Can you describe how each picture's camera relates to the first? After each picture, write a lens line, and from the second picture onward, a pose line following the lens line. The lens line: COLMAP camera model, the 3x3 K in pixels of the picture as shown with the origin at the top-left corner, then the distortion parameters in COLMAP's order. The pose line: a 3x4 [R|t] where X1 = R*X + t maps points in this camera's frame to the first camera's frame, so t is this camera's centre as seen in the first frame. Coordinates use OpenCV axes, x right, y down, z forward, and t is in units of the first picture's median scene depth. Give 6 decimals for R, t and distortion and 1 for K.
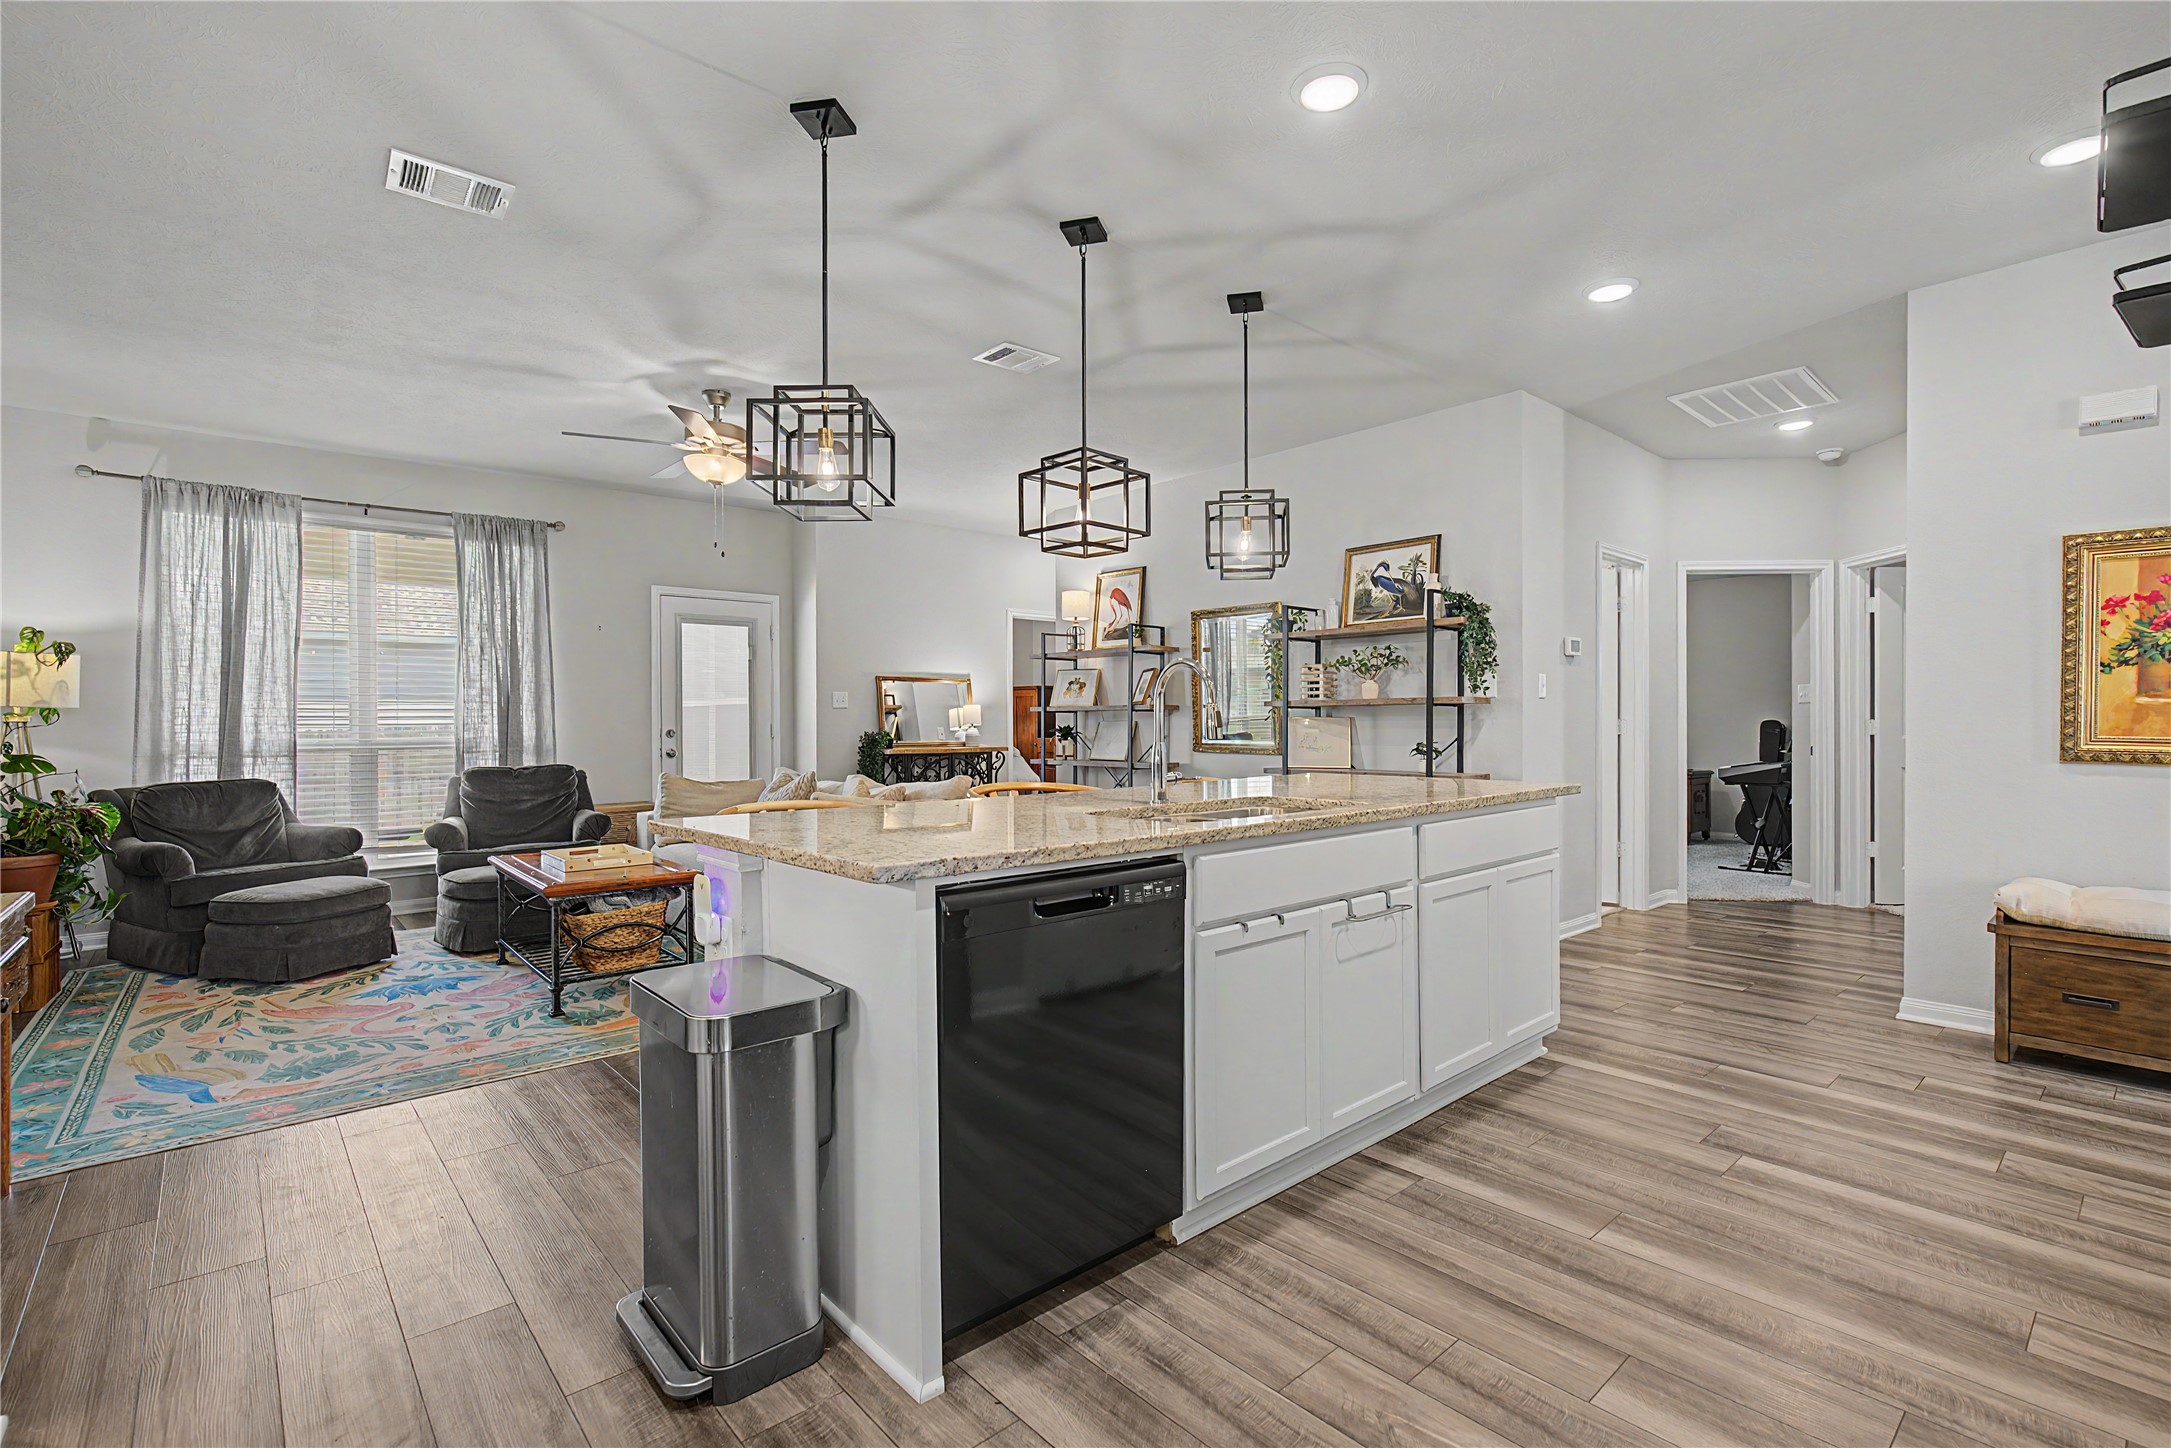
lens RADIAL K [[988.9, 0, 1101.5], [0, 988.9, 722.7], [0, 0, 1]] dist [-0.001756, 0.000015]
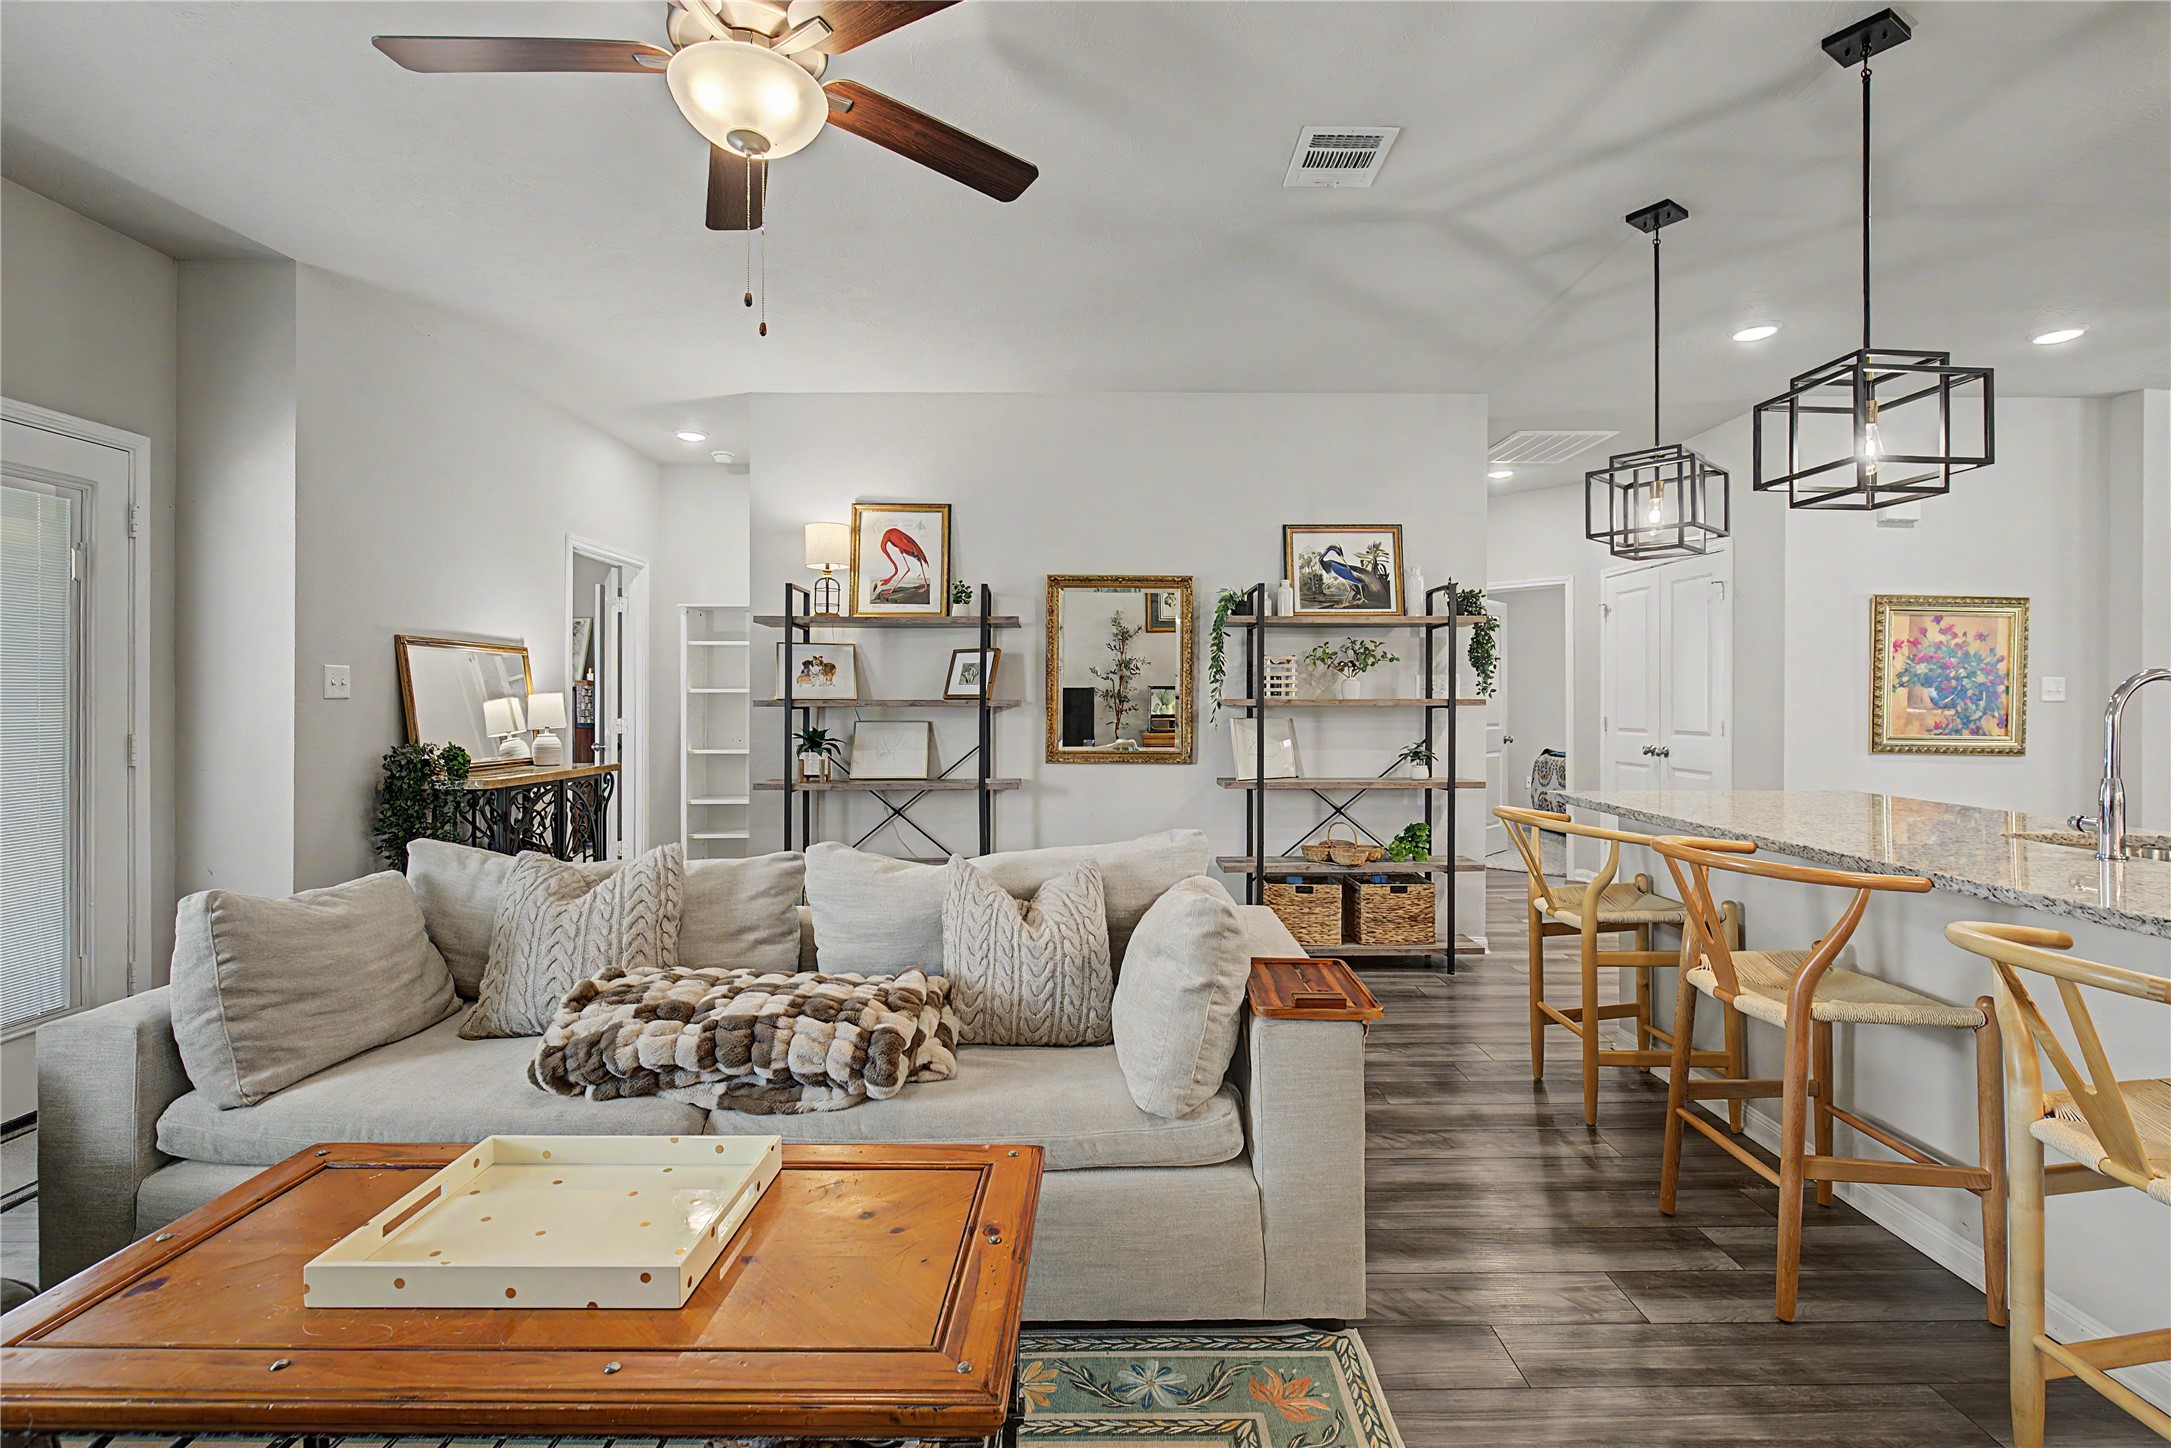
lens RADIAL K [[993.5, 0, 1102.8], [0, 993.5, 698.0], [0, 0, 1]] dist [-0.004058, -0.000292]
pose [[0.658887, 0.007802, 0.752202, -0.551742], [-0.001911, 0.999960, -0.008698, -0.016835], [-0.752240, 0.004293, 0.658875, 0.589217]]
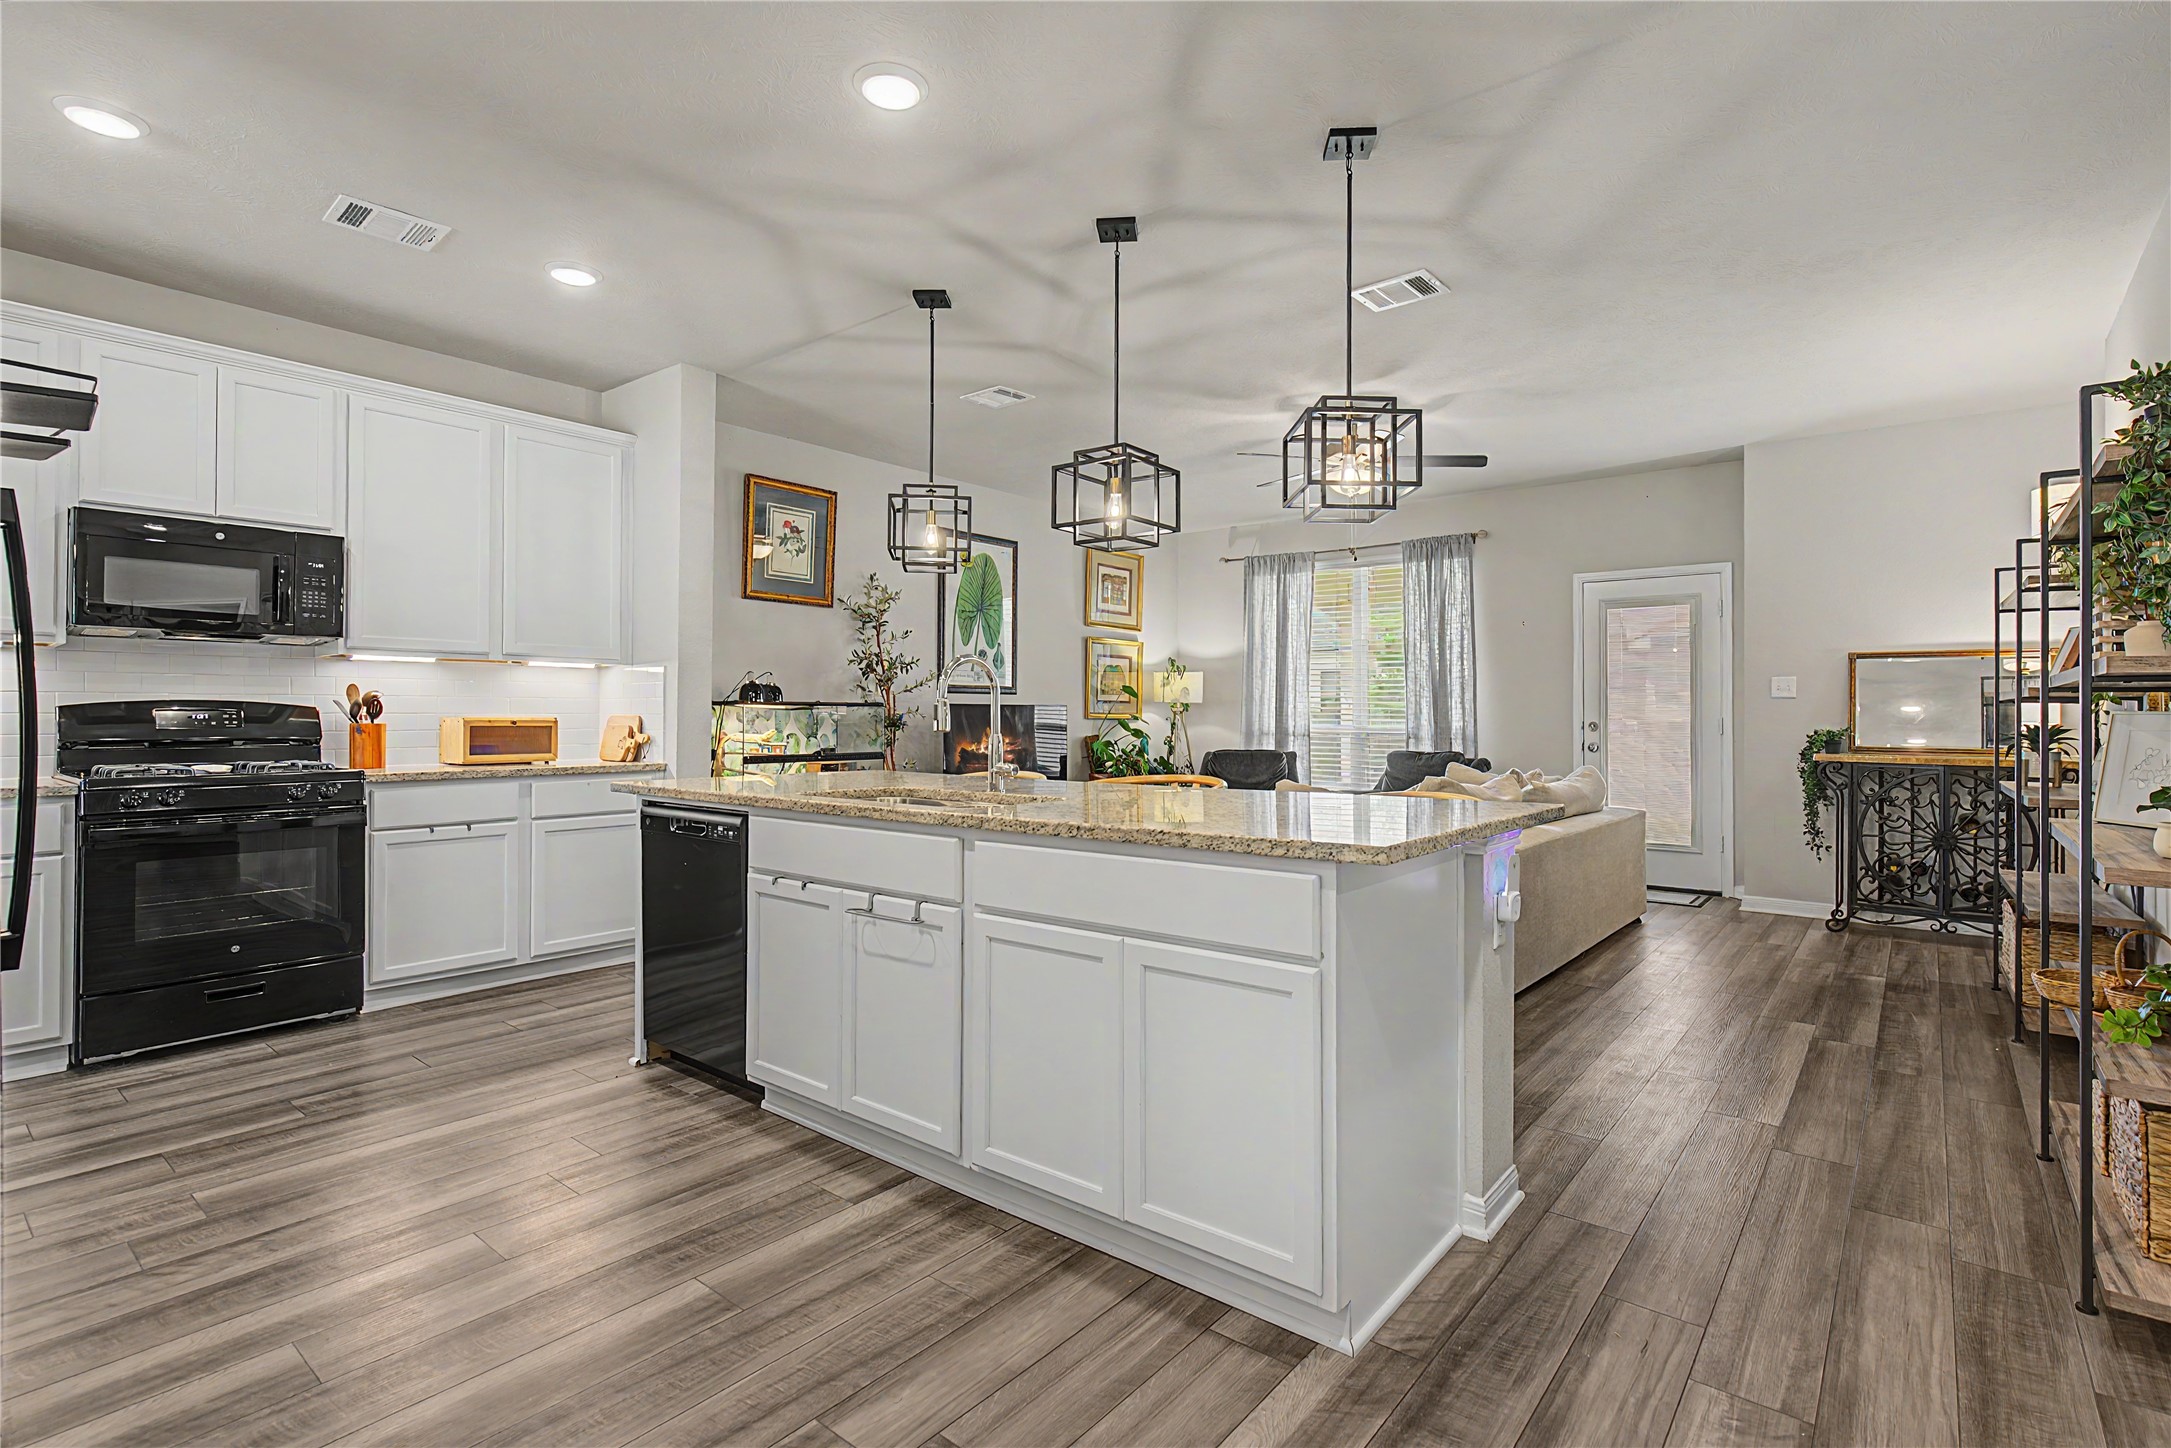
lens RADIAL K [[1023.2, 0, 1101.3], [0, 1023.2, 700.6], [0, 0, 1]] dist [-0.002304, 0.000476]
pose [[0.159731, -0.008462, -0.987124, 0.626981], [-0.005416, 0.999941, -0.009449, -0.002671], [0.987146, 0.006856, 0.159675, 0.510395]]
